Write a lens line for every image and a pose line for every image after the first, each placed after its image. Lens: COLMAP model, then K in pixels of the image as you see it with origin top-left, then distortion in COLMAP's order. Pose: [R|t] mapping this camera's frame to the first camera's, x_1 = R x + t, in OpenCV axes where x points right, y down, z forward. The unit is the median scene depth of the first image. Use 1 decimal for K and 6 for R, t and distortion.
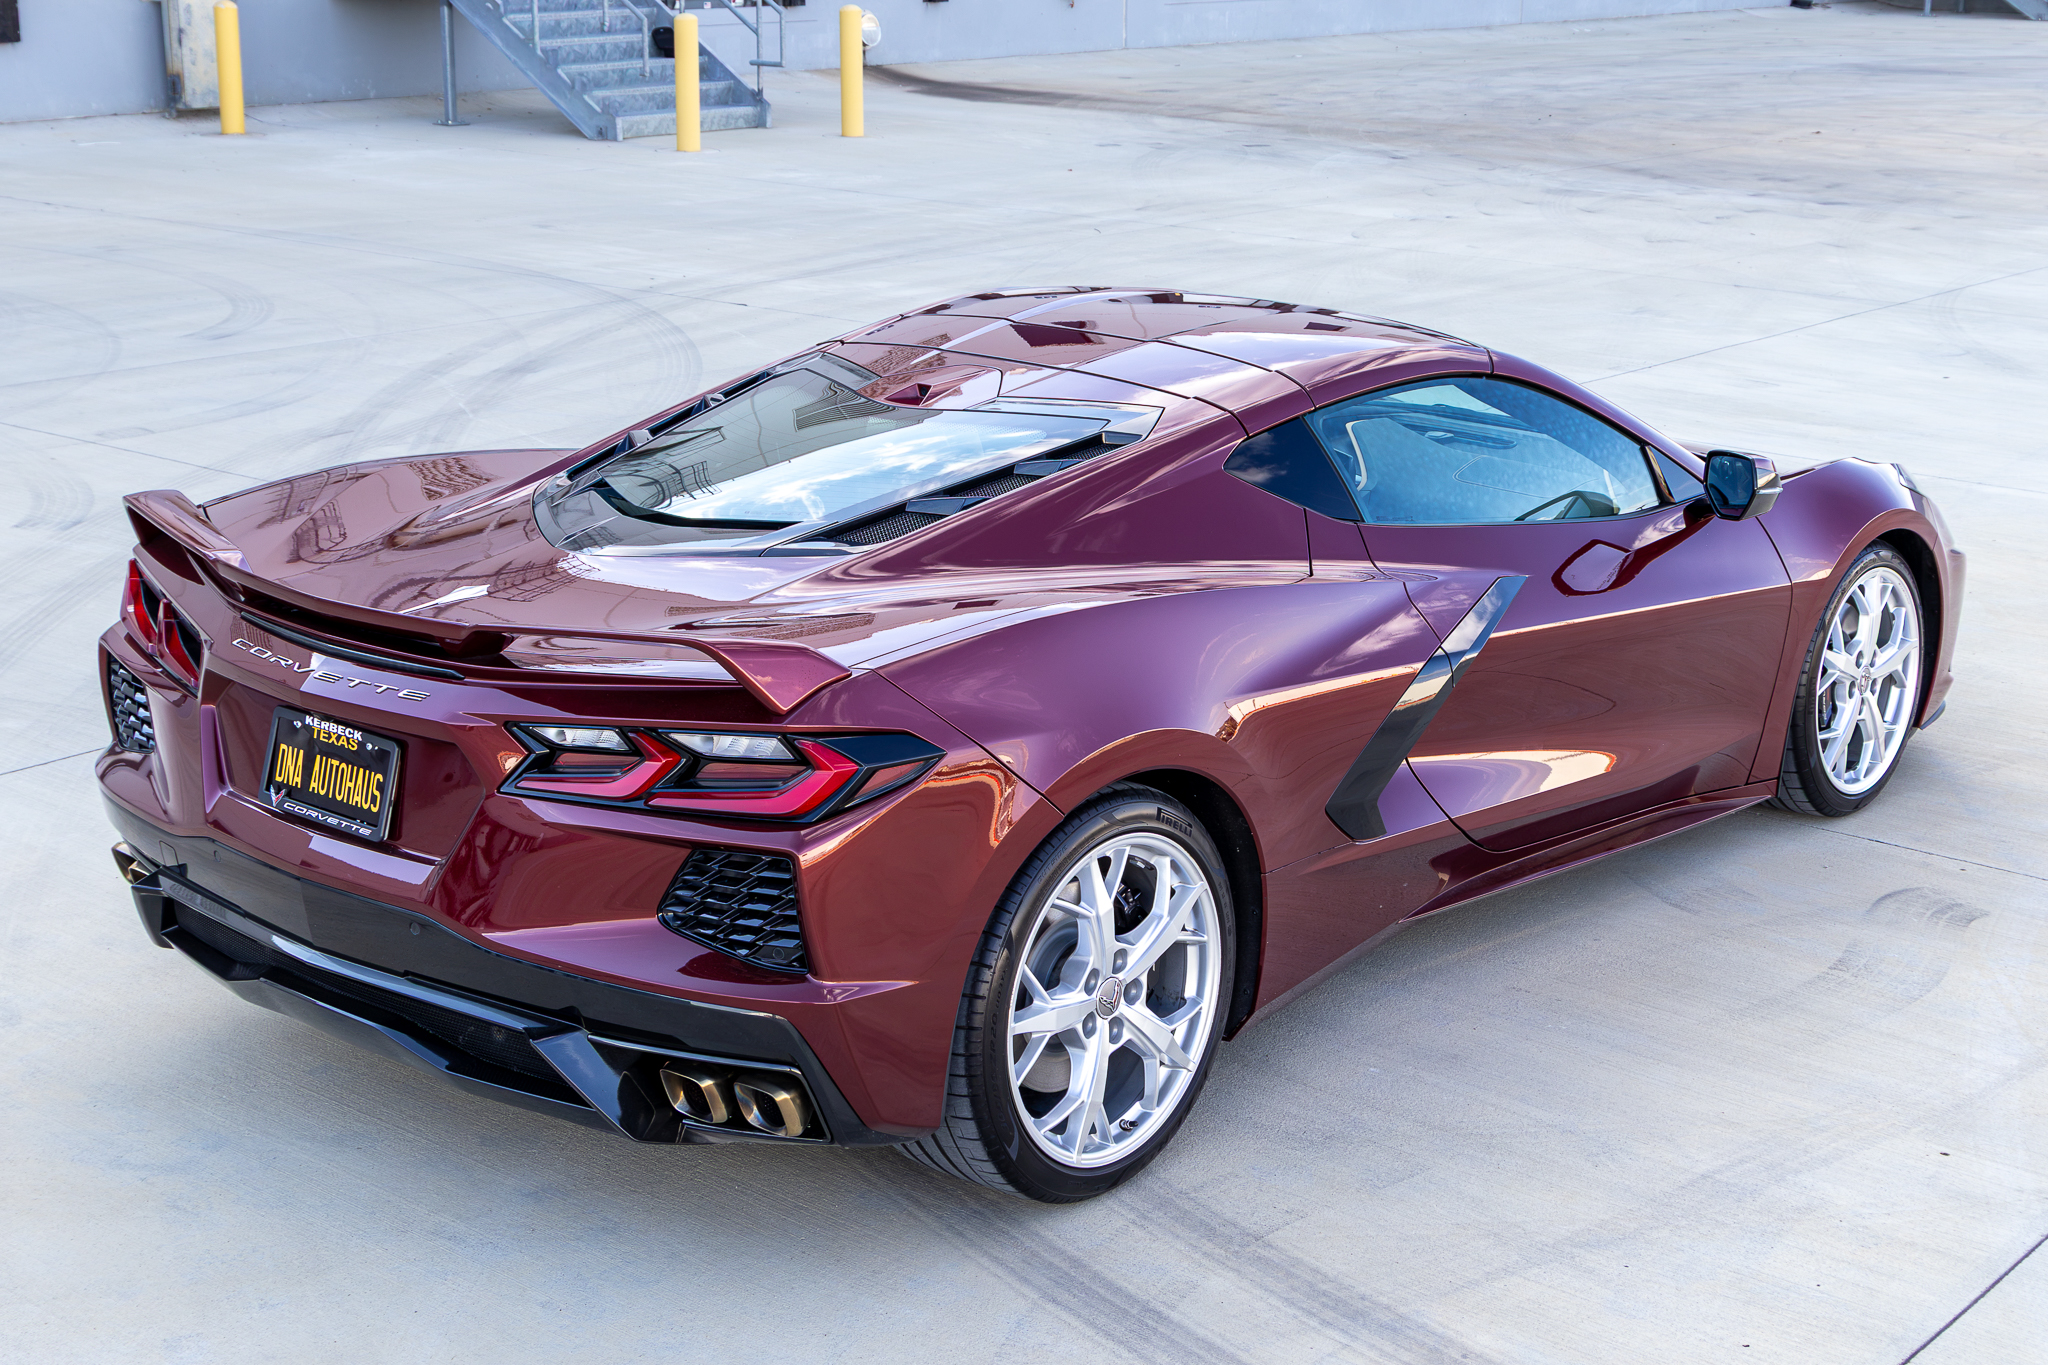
lens RADIAL K [[2841.3, 0, 1024.0], [0, 2841.3, 682.5], [0, 0, 1]] dist [0.001859, -0.012350]
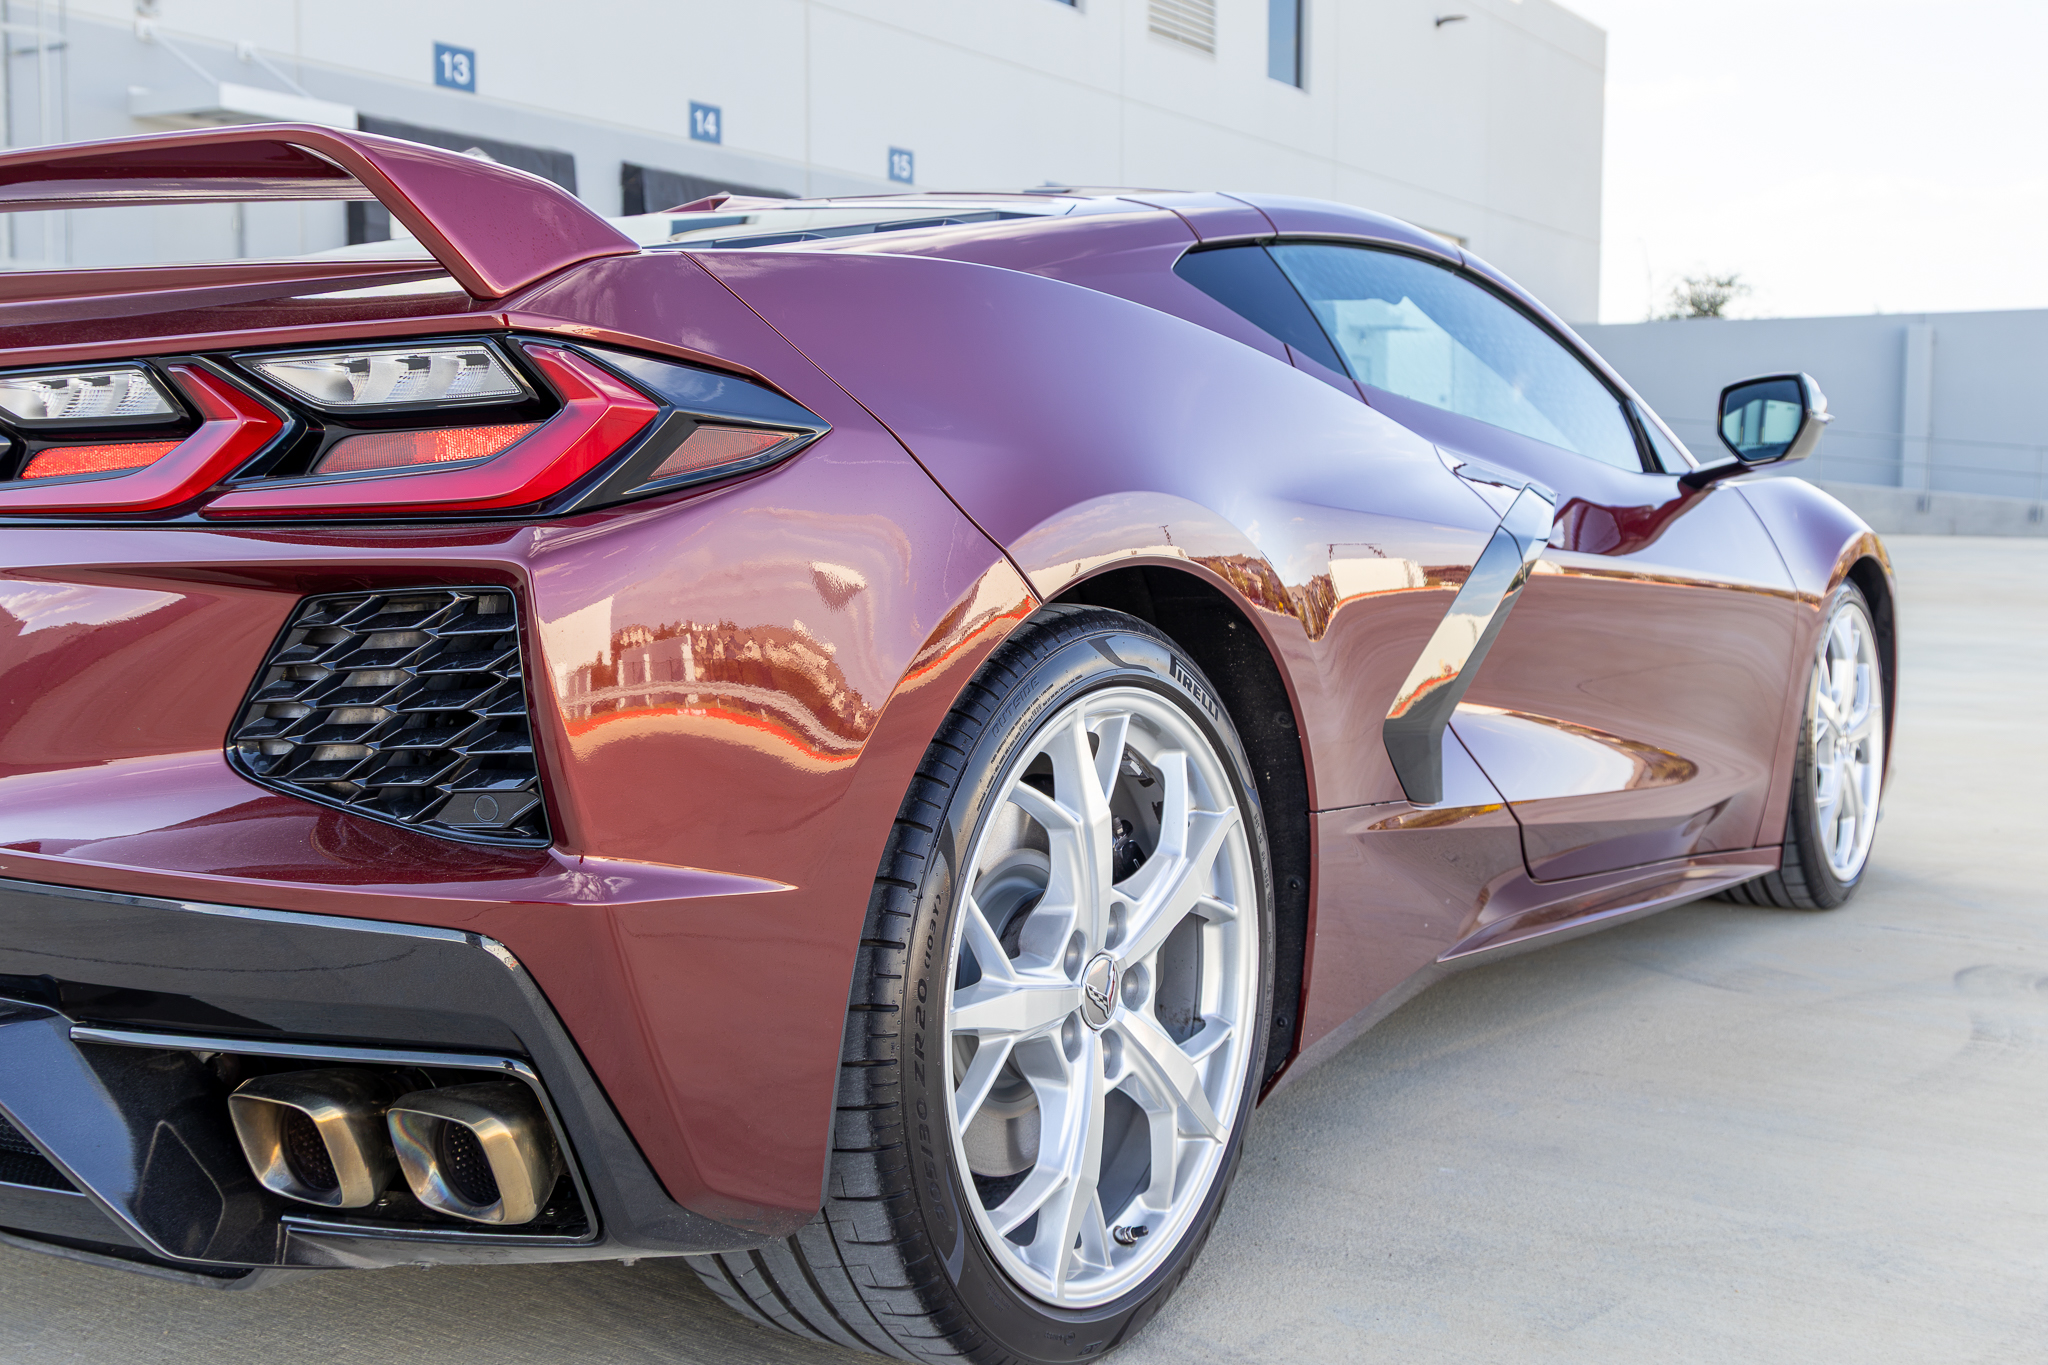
lens RADIAL K [[2259.2, 0, 1024.0], [0, 2259.2, 682.5], [0, 0, 1]] dist [0.004775, -0.016104]
pose [[0.990767, -0.010822, 0.135143, -0.045257], [0.034222, 0.984493, -0.172052, 0.130791], [-0.131186, 0.175088, 0.975774, 0.575924]]
